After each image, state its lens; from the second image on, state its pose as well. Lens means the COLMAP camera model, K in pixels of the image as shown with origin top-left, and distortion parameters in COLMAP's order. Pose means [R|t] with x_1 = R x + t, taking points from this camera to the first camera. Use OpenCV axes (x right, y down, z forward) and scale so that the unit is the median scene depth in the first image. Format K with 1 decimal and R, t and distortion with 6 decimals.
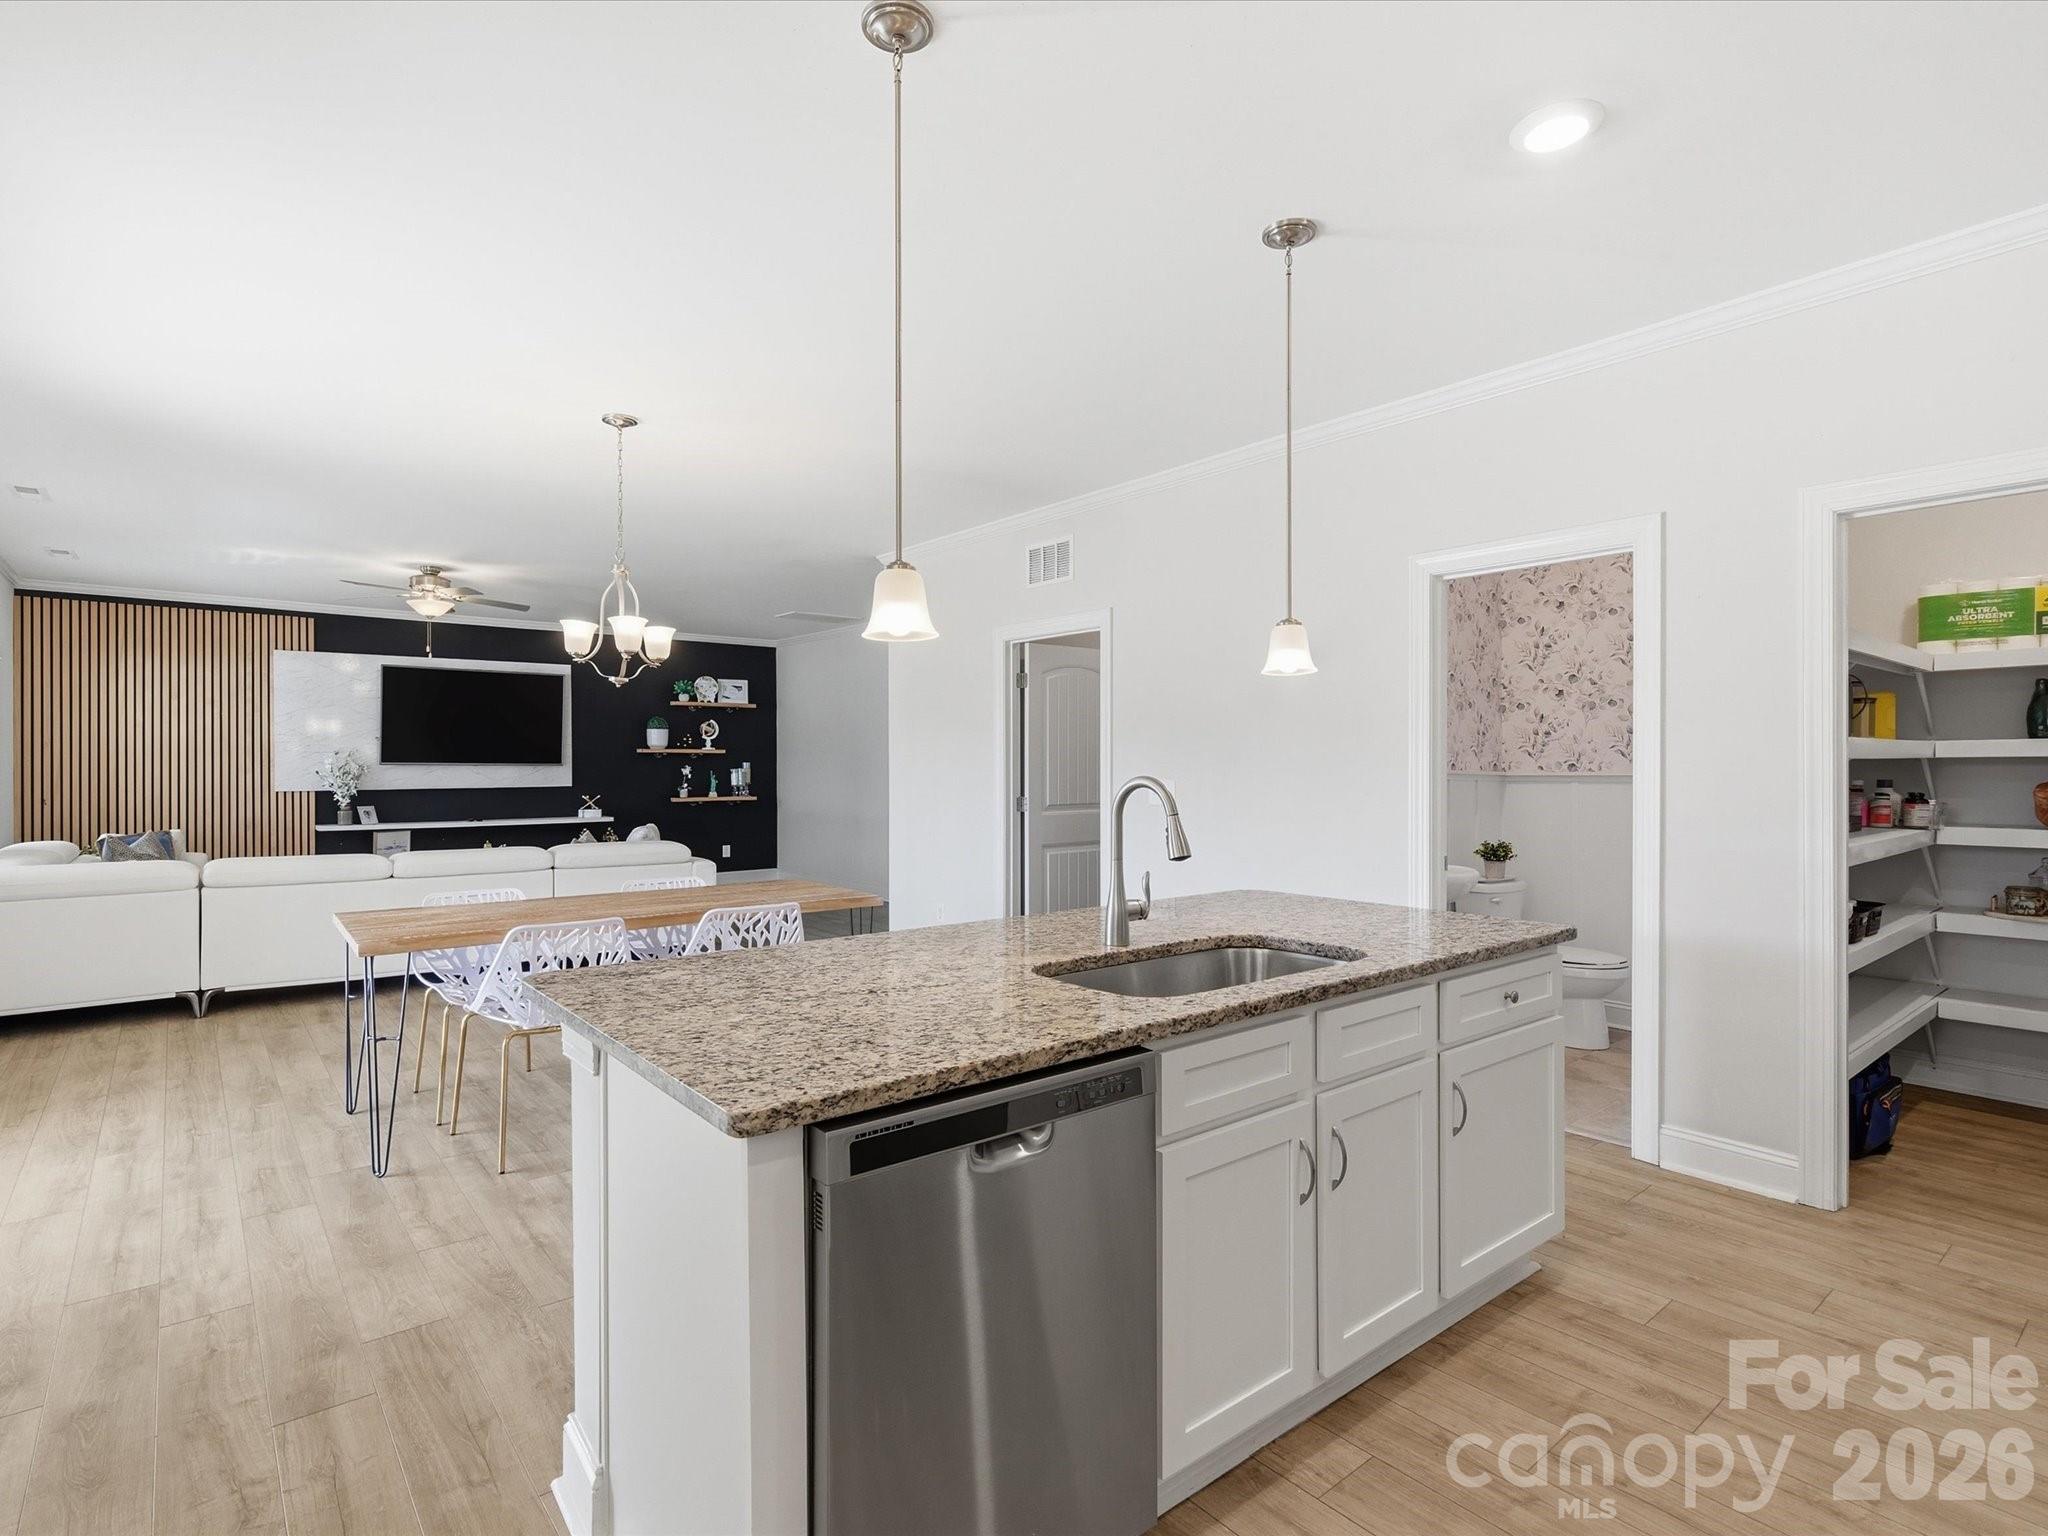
lens RADIAL K [[1032.8, 0, 1024.0], [0, 1032.8, 768.0], [0, 0, 1]] dist [-0.001715, 0.000633]
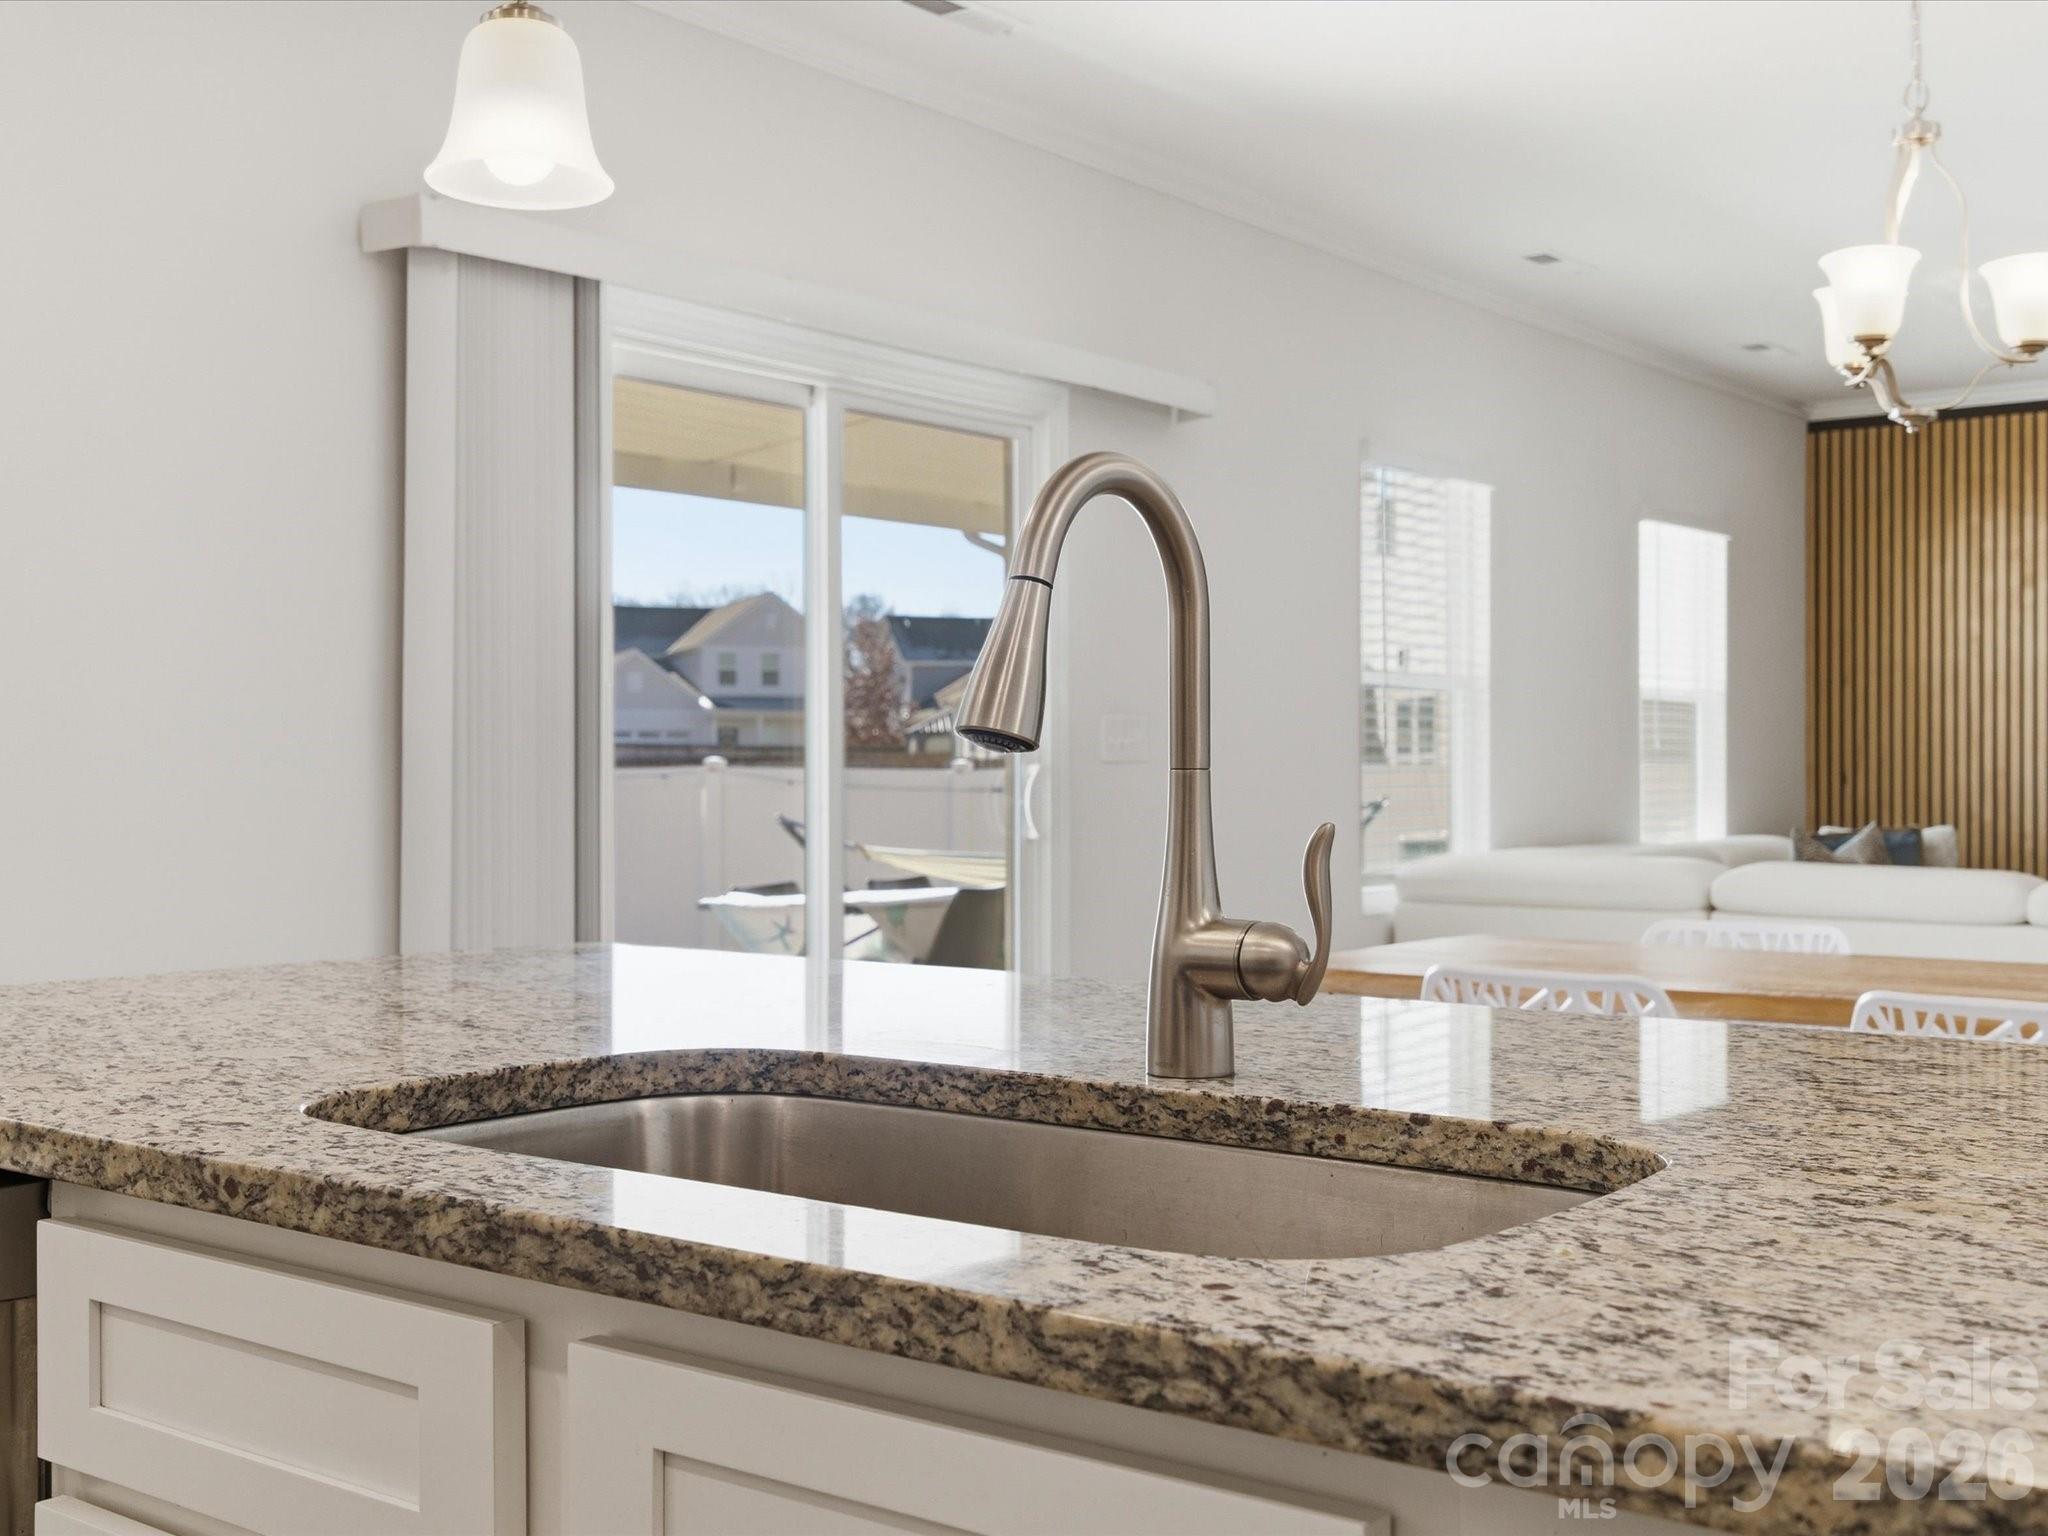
lens RADIAL K [[2272.4, 0, 1024.0], [0, 2272.4, 768.0], [0, 0, 1]] dist [-0.004563, 0.002710]
pose [[0.234244, 0.002617, -0.972174, 0.681300], [-0.000597, 0.999997, 0.002548, 0.086389], [0.972178, -0.000016, 0.234245, 0.813078]]
